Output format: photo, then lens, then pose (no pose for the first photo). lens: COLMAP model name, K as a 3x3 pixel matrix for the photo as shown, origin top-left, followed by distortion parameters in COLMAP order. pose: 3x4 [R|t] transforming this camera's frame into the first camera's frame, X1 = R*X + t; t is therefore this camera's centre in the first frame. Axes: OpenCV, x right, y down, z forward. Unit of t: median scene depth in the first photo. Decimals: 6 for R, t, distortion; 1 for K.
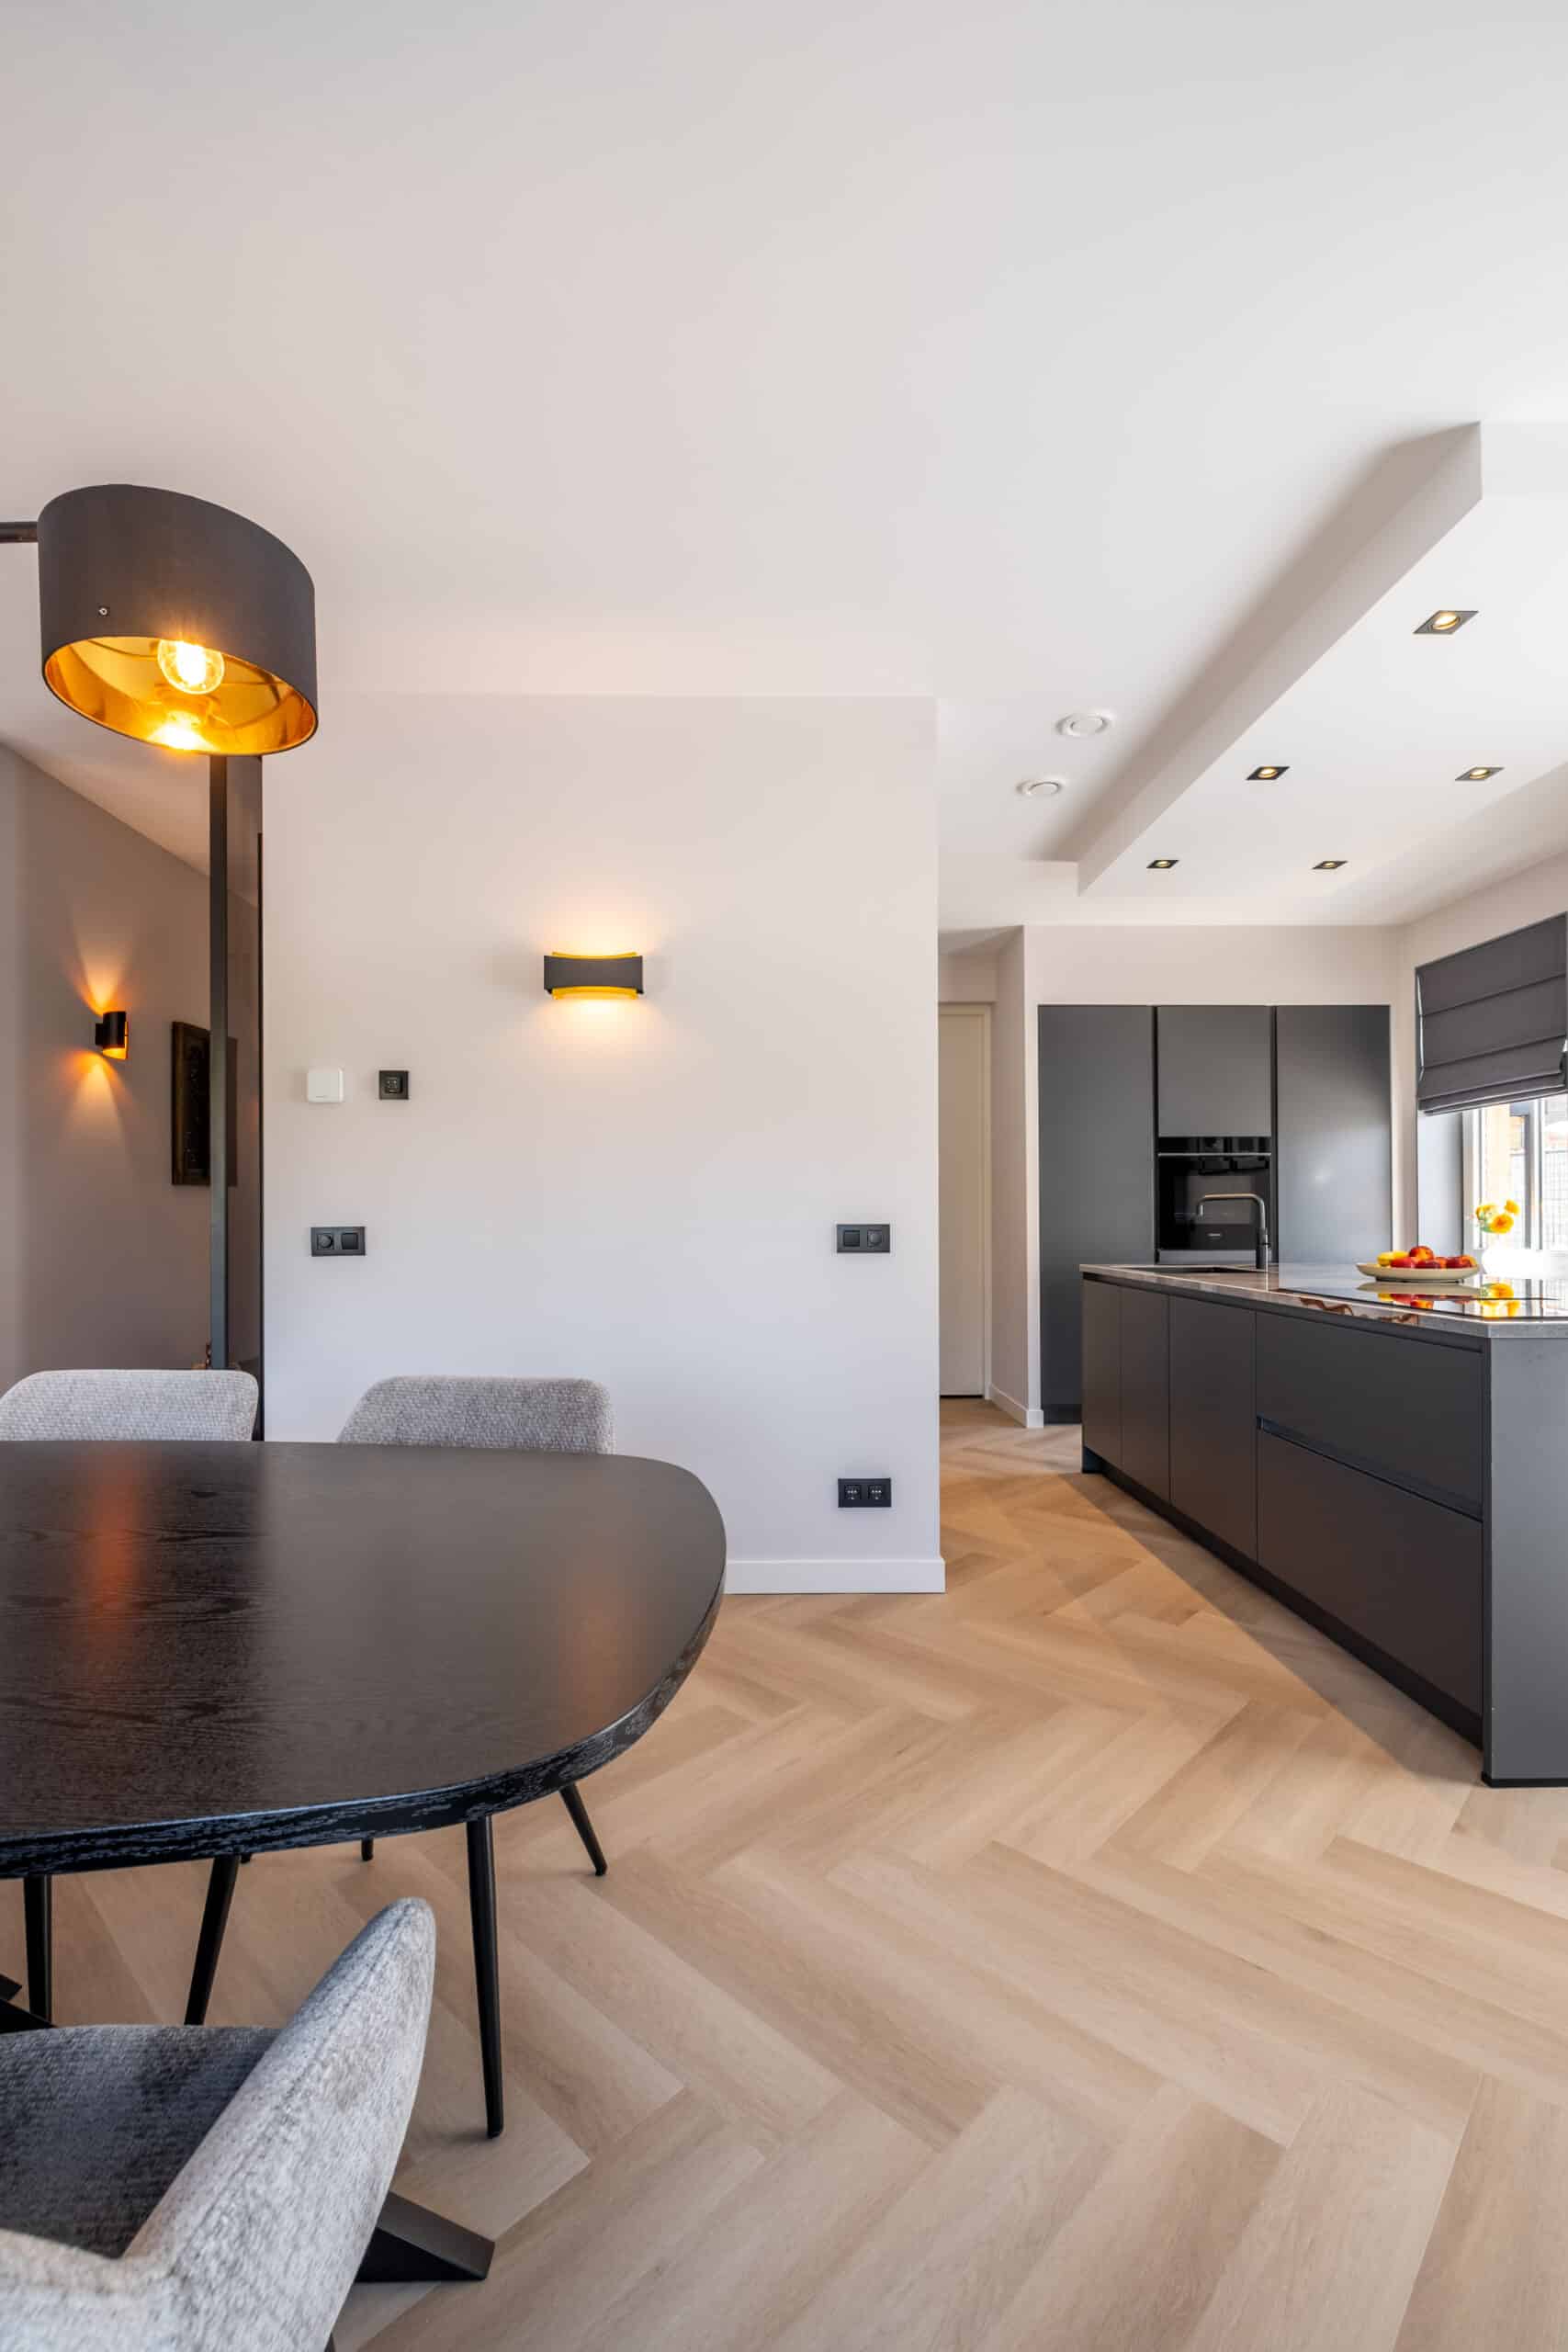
lens RADIAL K [[1015.4, 0, 780.6], [0, 1015.4, 1199.6], [0, 0, 1]] dist [-0.000145, -0.000173]
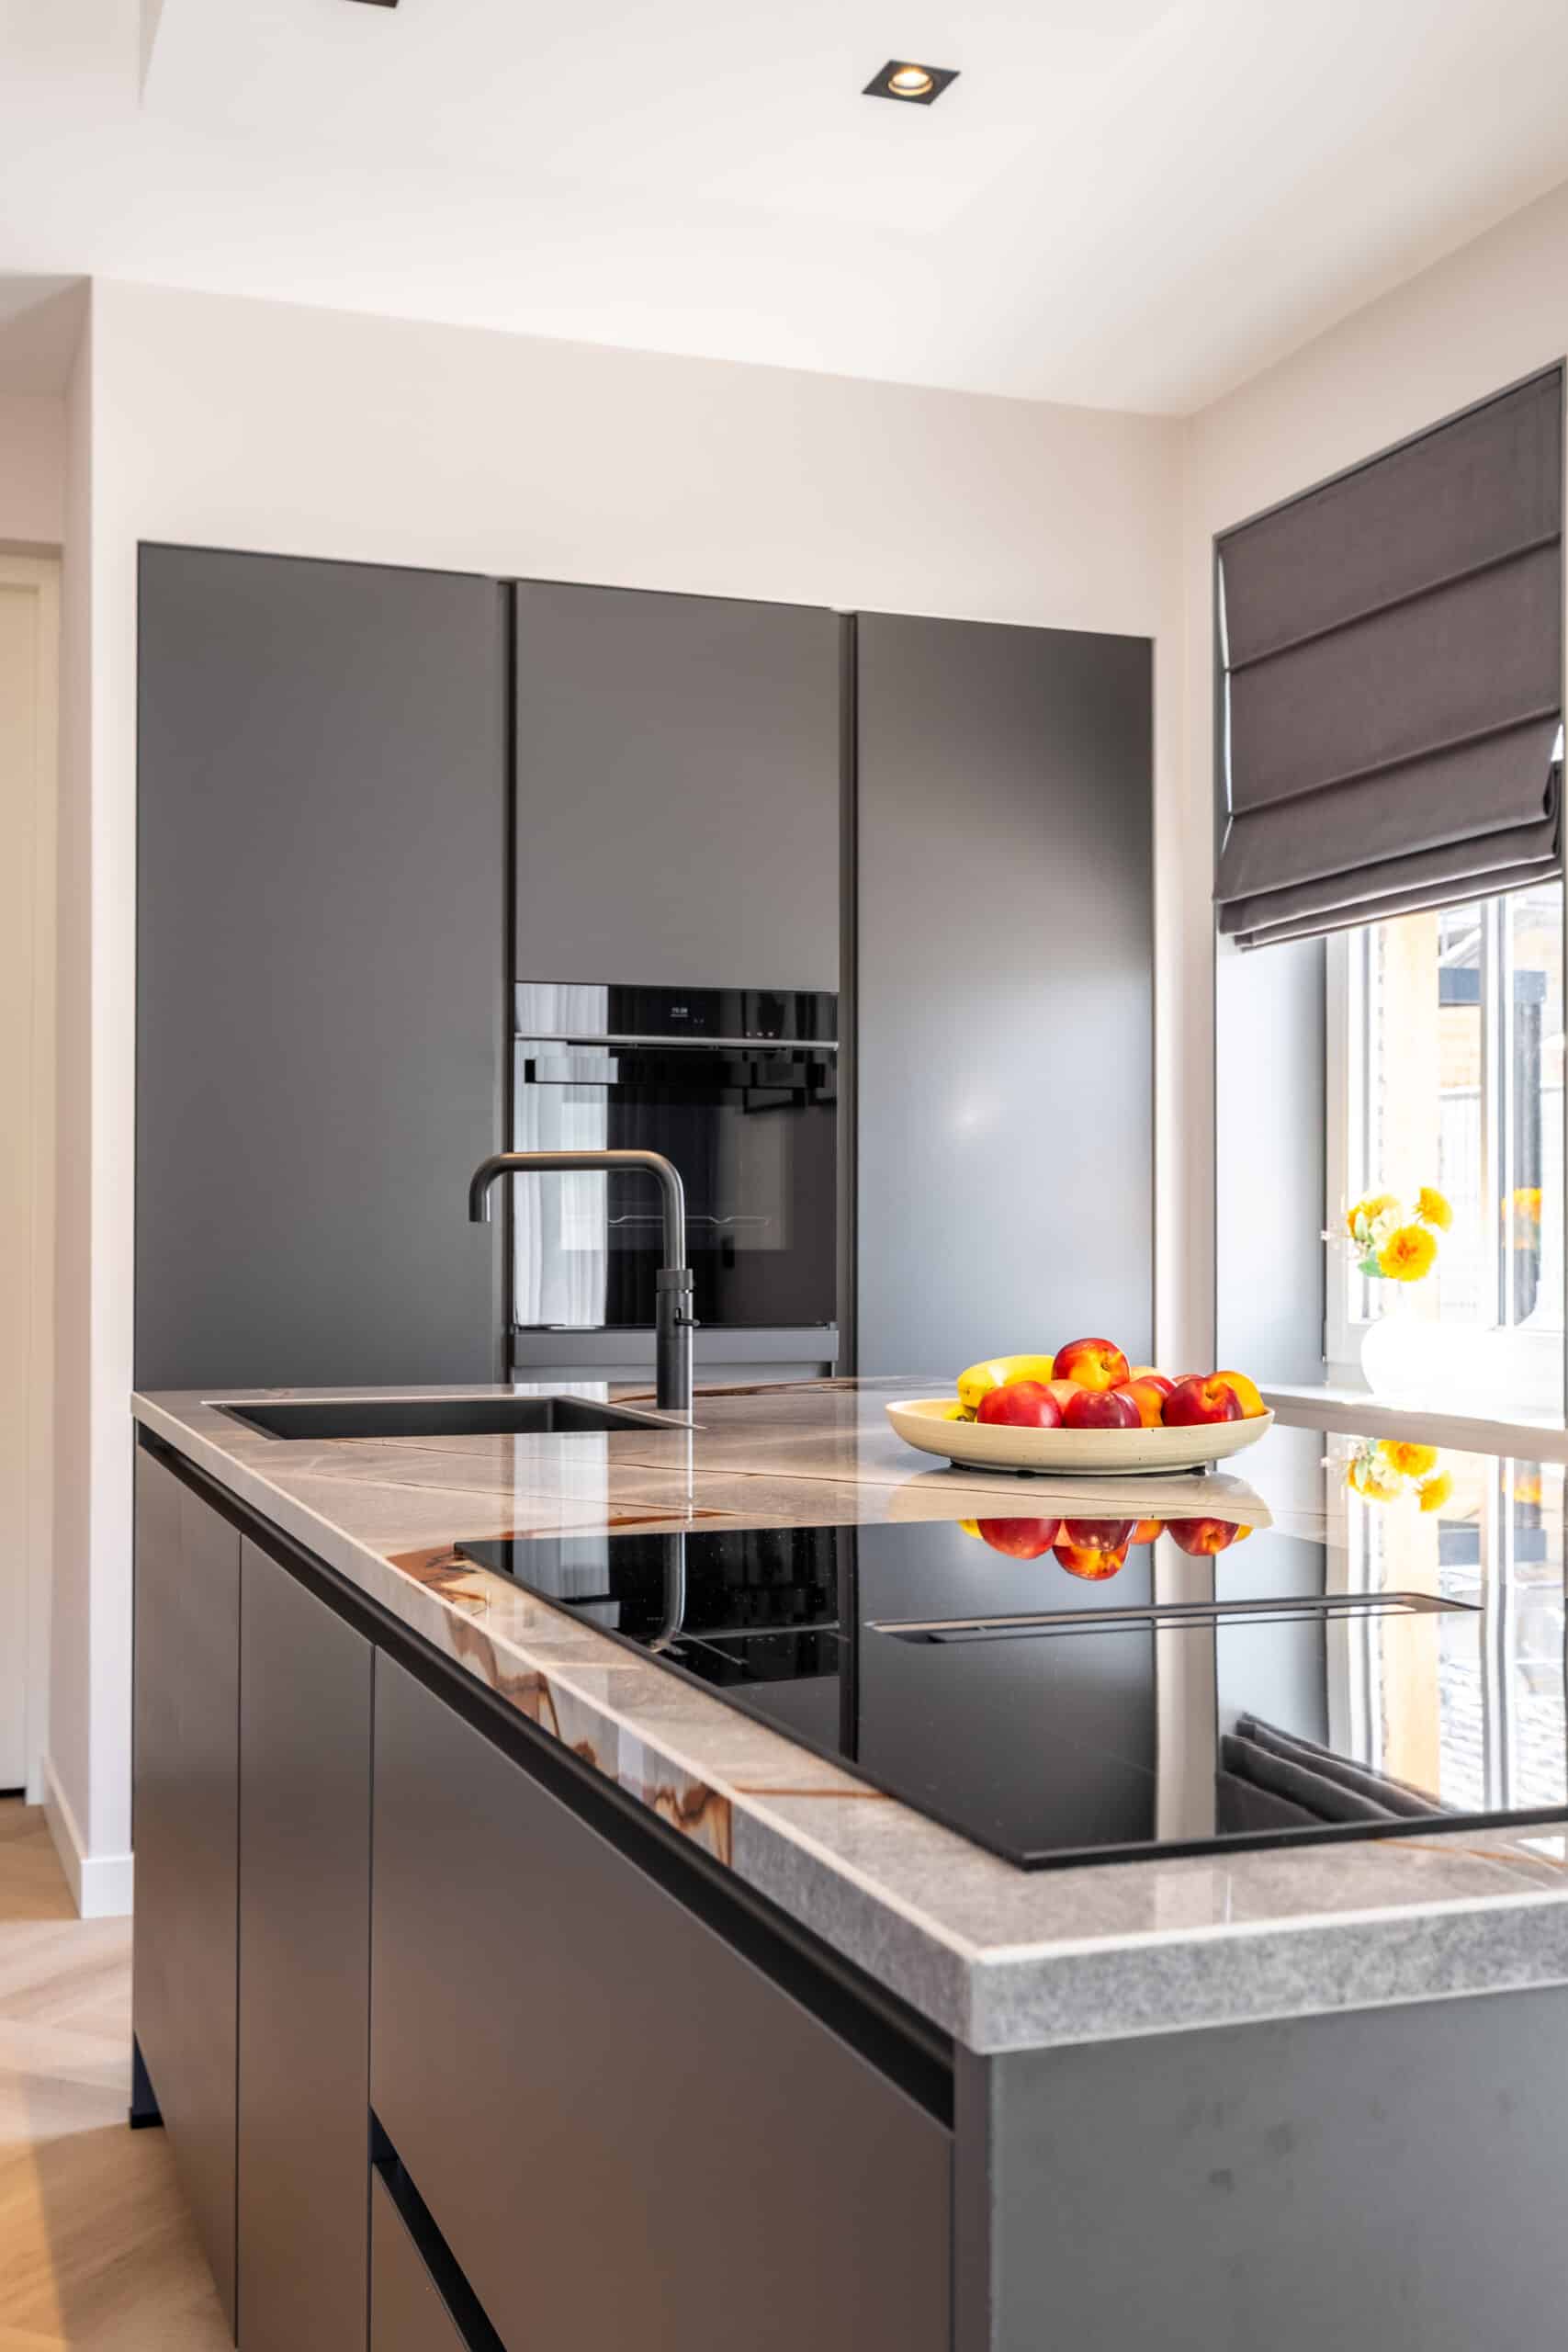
lens RADIAL K [[2423.4, 0, 784.0], [0, 2423.4, 1176.0], [0, 0, 1]] dist [-0.088733, 0.394660]
pose [[0.943611, 0.011897, 0.330843, 0.205247], [-0.010308, 0.999925, -0.006558, 0.004186], [-0.330896, 0.002777, 0.943663, 0.251415]]
